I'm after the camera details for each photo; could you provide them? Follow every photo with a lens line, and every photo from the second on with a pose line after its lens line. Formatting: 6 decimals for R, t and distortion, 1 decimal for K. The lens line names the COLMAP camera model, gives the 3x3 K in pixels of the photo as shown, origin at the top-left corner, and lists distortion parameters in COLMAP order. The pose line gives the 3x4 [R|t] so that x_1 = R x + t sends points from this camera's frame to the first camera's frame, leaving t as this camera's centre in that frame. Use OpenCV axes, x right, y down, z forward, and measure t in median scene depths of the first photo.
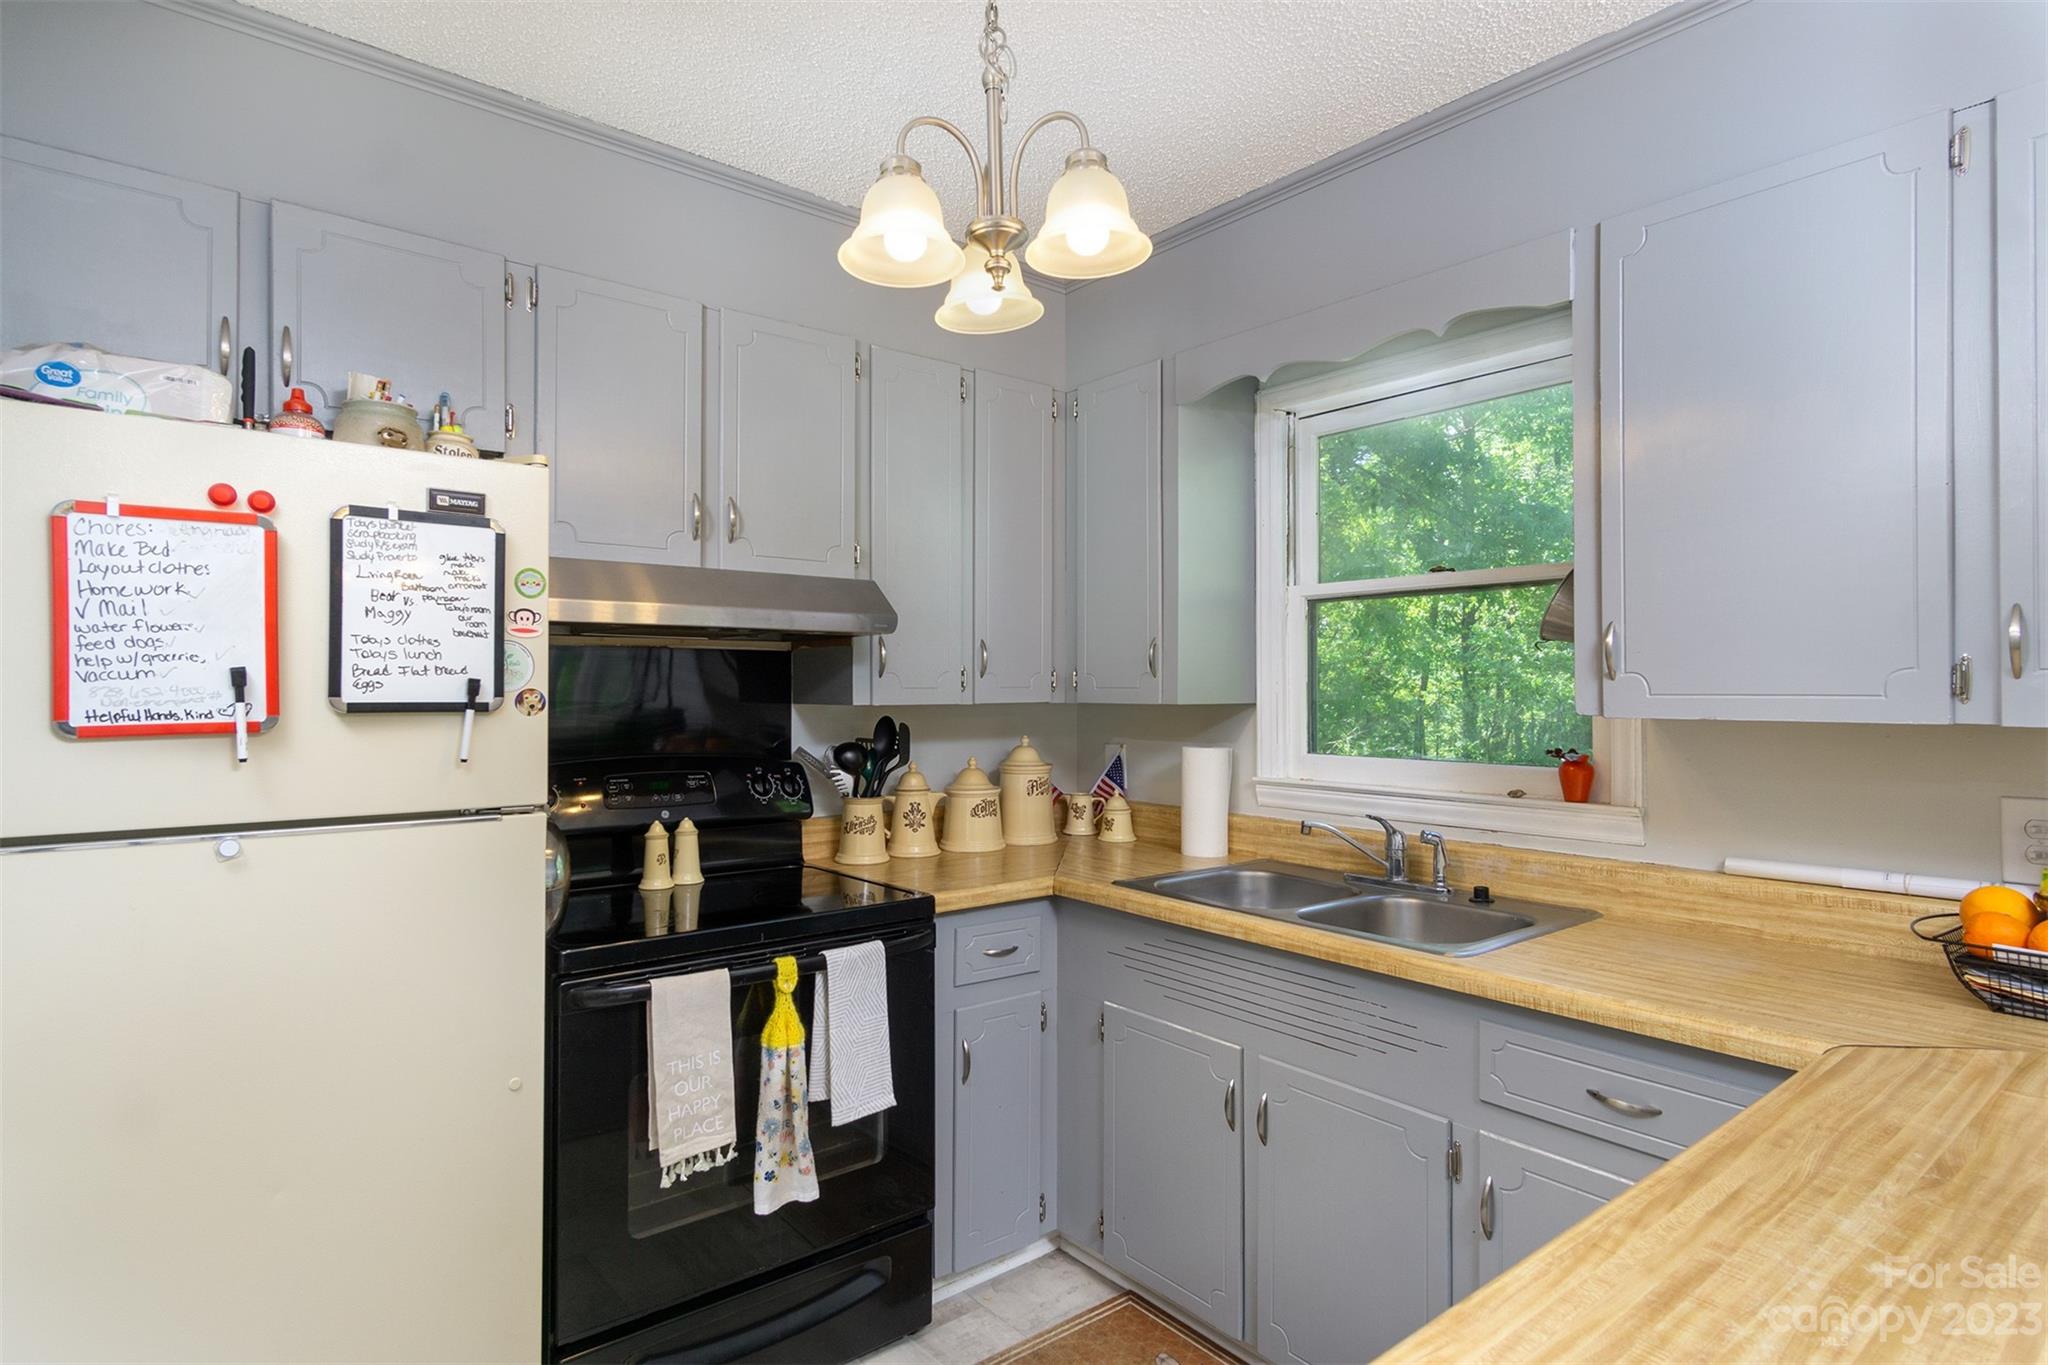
lens RADIAL K [[1081.5, 0, 1024.0], [0, 1081.5, 682.5], [0, 0, 1]] dist [0.002680, 0.001231]
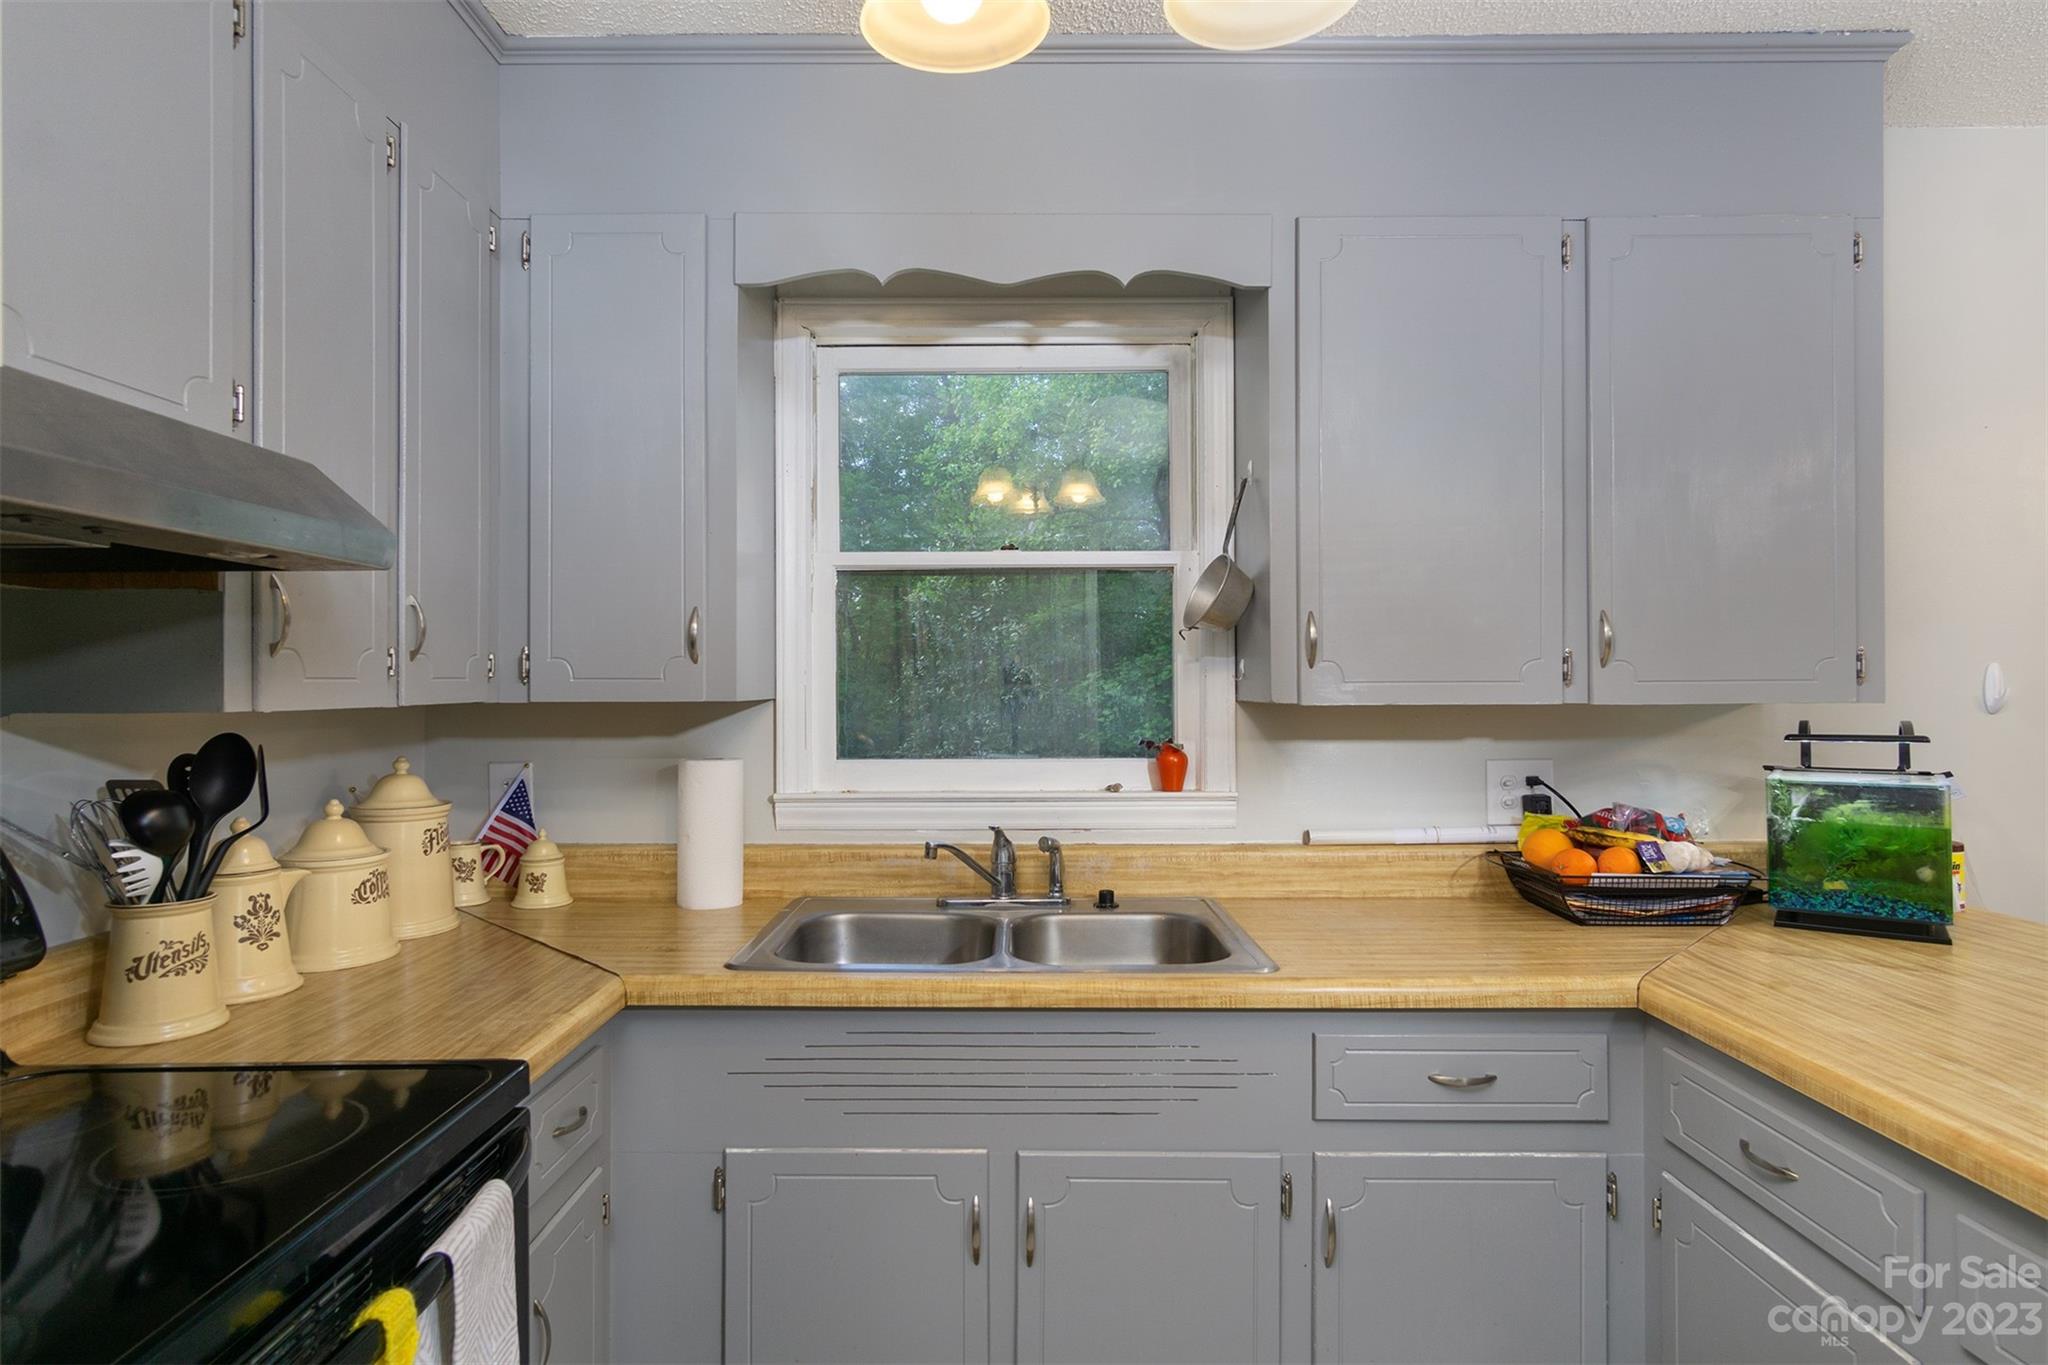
lens RADIAL K [[1067.4, 0, 1022.2], [0, 1067.4, 692.0], [0, 0, 1]] dist [-0.003832, -0.001056]
pose [[0.628335, -0.007246, 0.777909, -0.332867], [-0.000280, 0.999954, 0.009541, 0.008371], [-0.777943, -0.006213, 0.628304, 0.469953]]
